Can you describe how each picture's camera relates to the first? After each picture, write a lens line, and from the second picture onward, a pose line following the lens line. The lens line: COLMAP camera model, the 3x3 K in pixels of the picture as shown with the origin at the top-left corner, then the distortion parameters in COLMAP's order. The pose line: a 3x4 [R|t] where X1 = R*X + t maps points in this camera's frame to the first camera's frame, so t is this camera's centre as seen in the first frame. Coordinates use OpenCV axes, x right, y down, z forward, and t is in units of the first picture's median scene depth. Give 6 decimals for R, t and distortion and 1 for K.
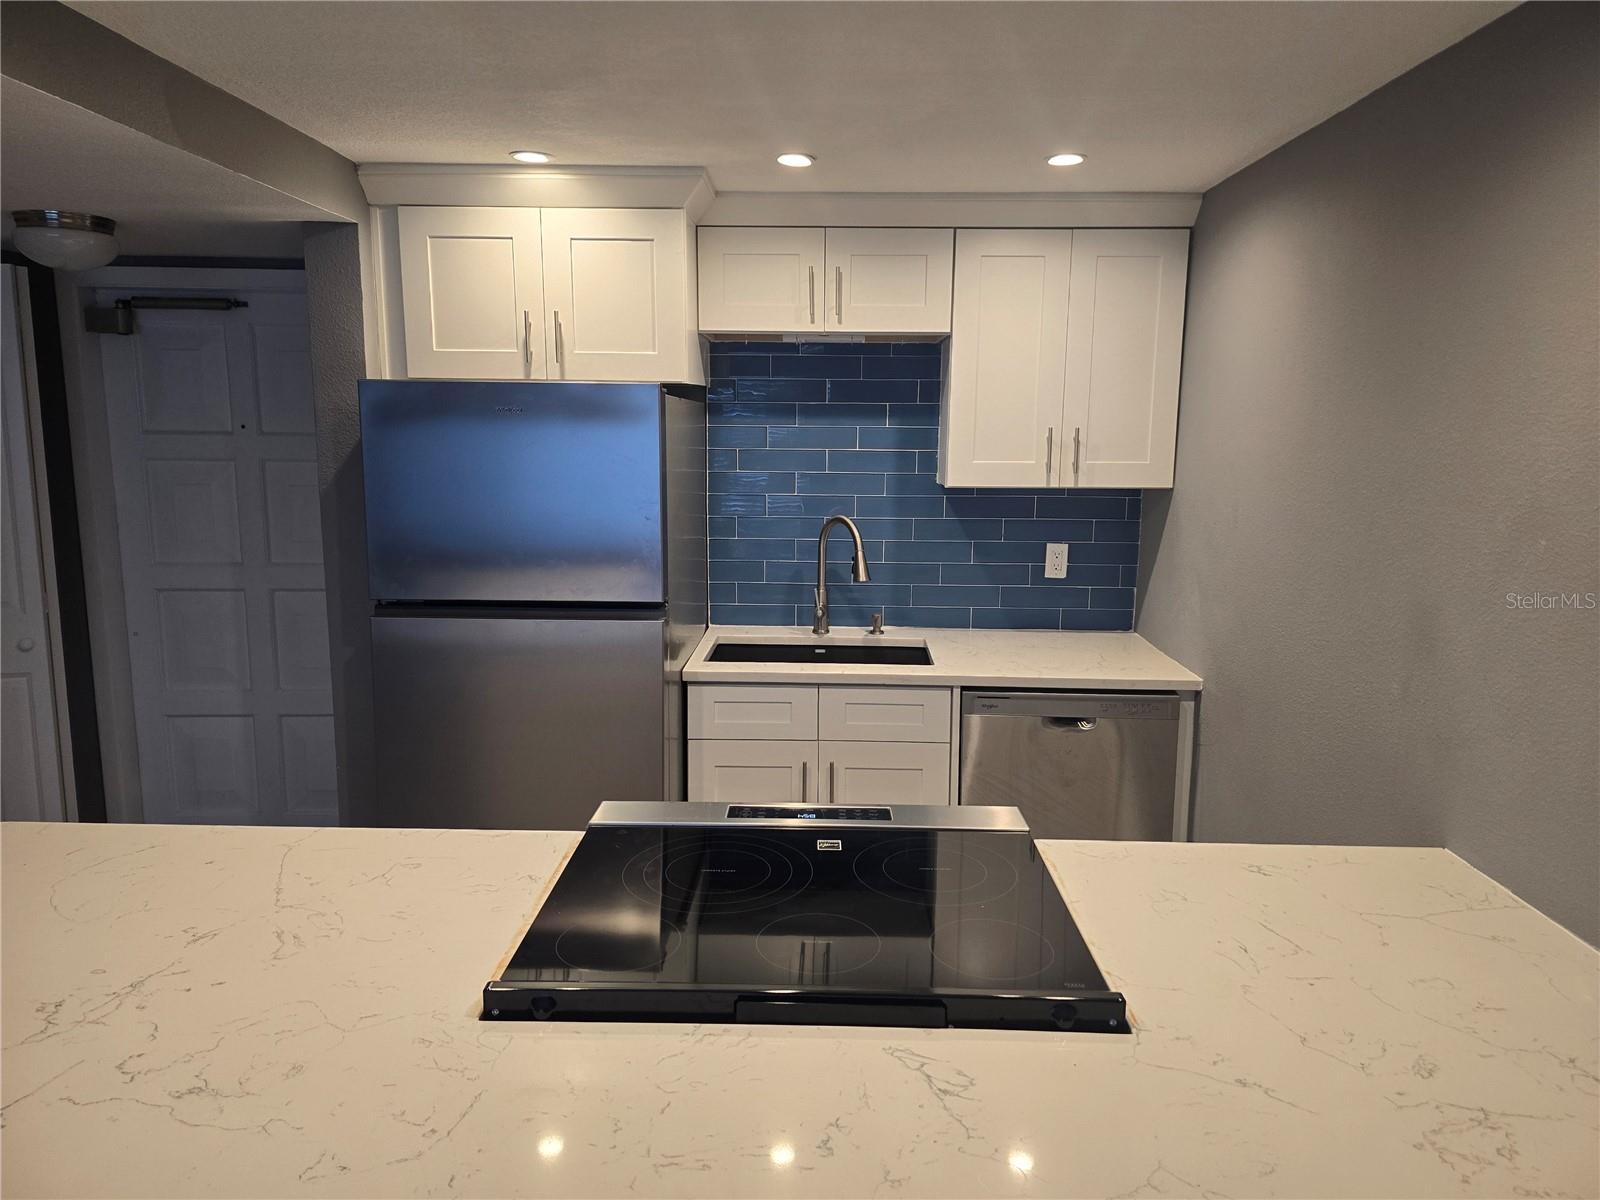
lens RADIAL K [[1069.0, 0, 816.2], [0, 1069.0, 591.7], [0, 0, 1]] dist [0.041837, -0.031424]
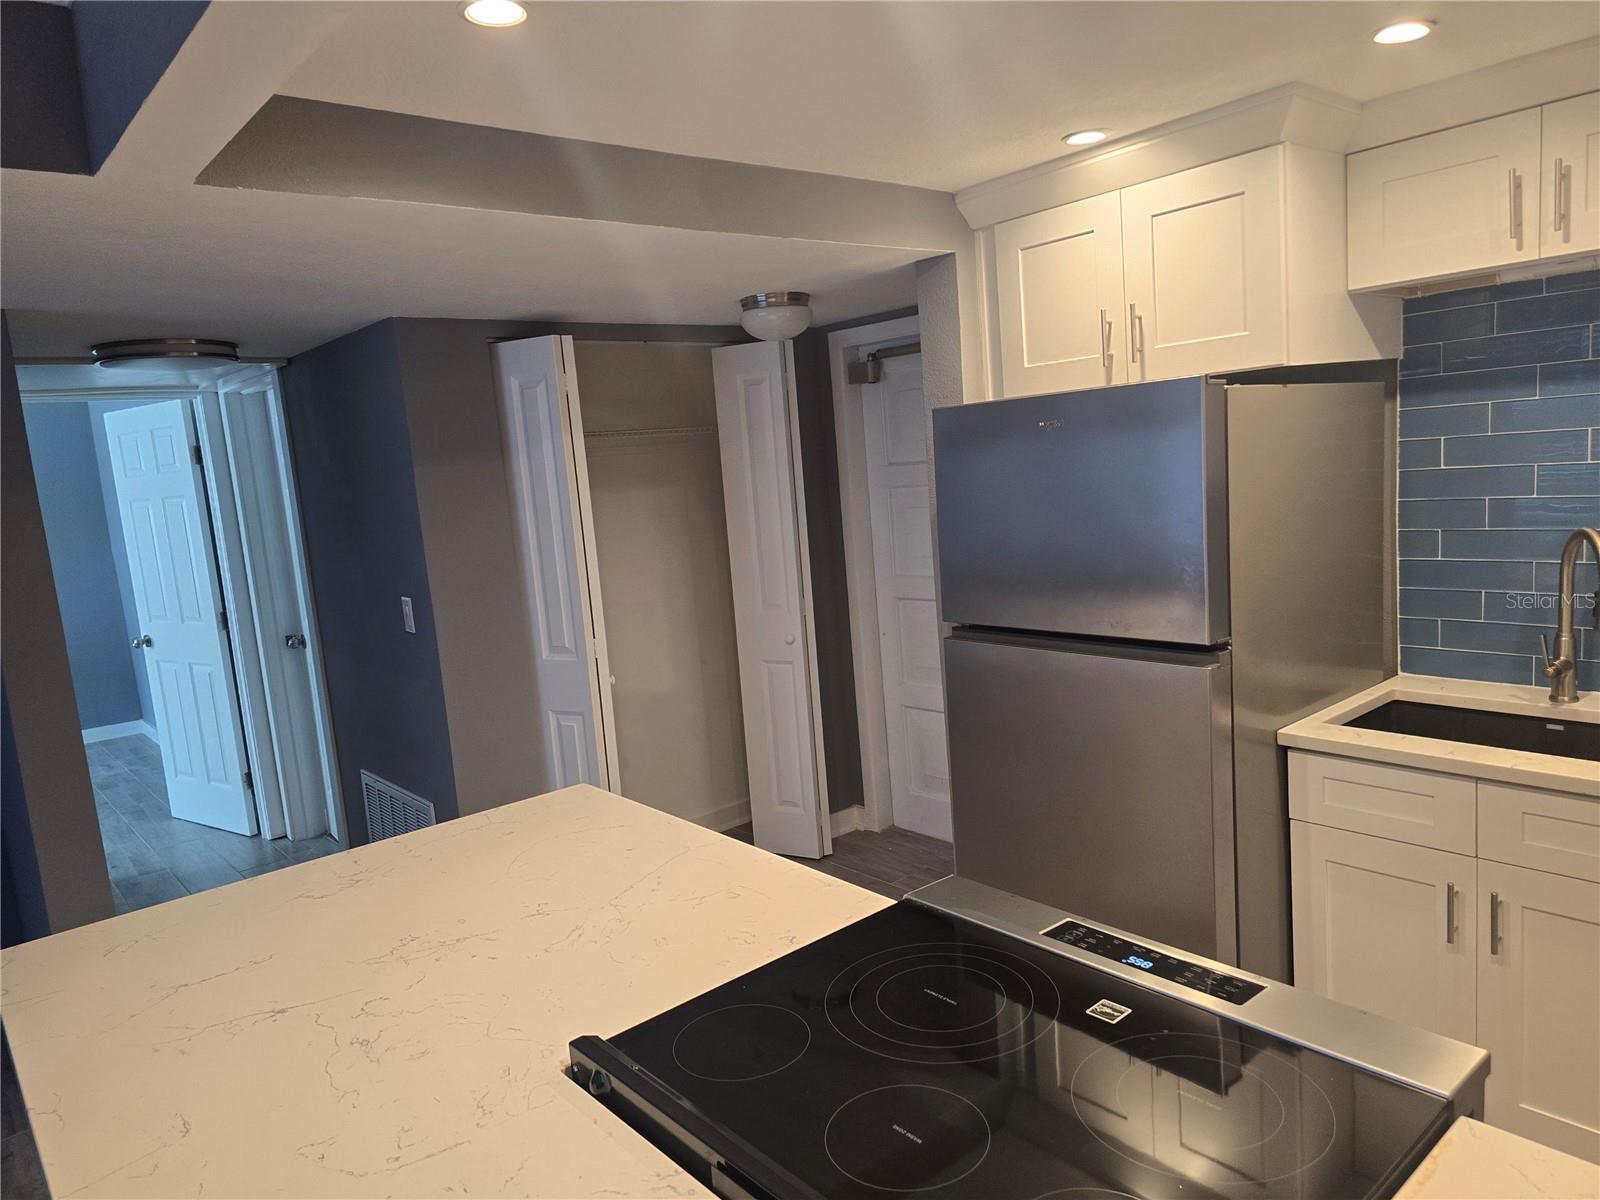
lens RADIAL K [[1069.0, 0, 811.5], [0, 1069.0, 607.9], [0, 0, 1]] dist [0.041837, -0.031424]
pose [[0.657979, 0.043931, -0.751754, 0.229742], [-0.032678, 0.999022, 0.029780, -0.028137], [0.752327, 0.004972, 0.658771, 0.205022]]
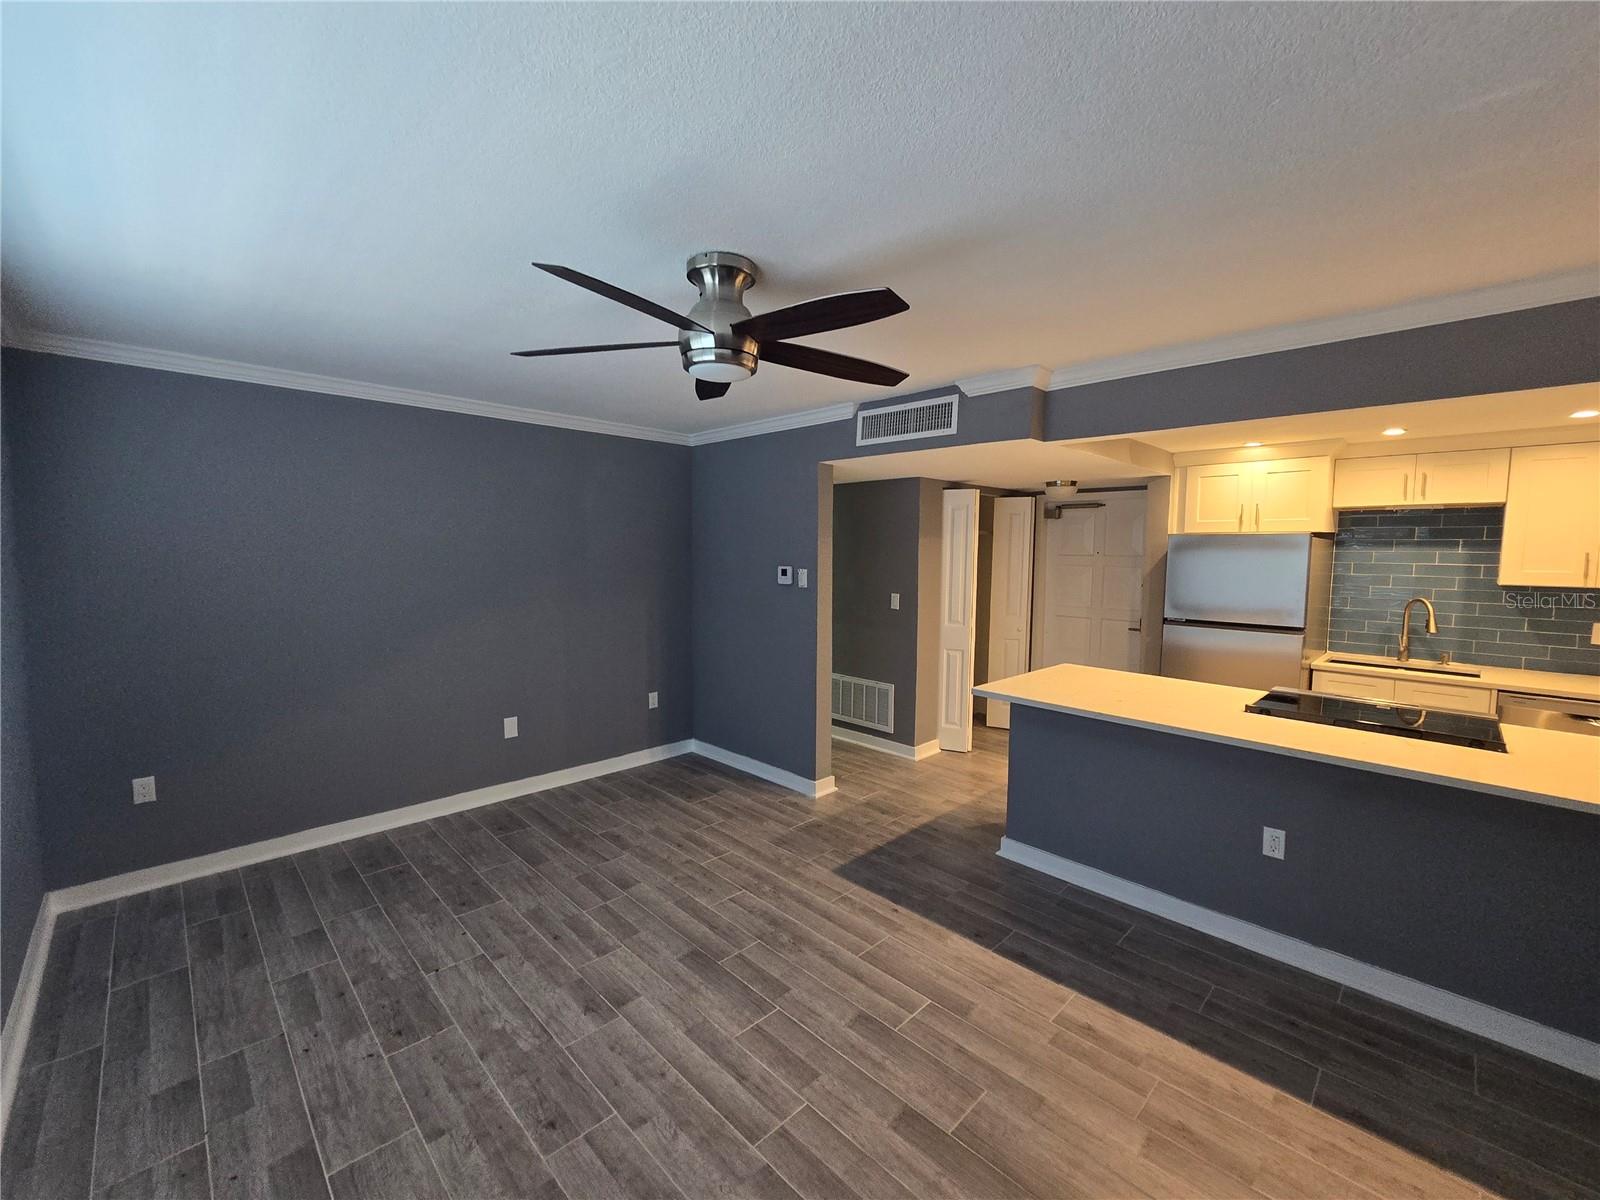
lens RADIAL K [[648.5, 0, 801.6], [0, 648.5, 599.7], [0, 0, 1]] dist [-0.002944, -0.000891]
pose [[0.709096, 0.050984, -0.703266, 0.054872], [-0.112717, 0.992752, -0.041681, 0.110792], [0.696044, 0.108826, 0.709704, -0.622018]]
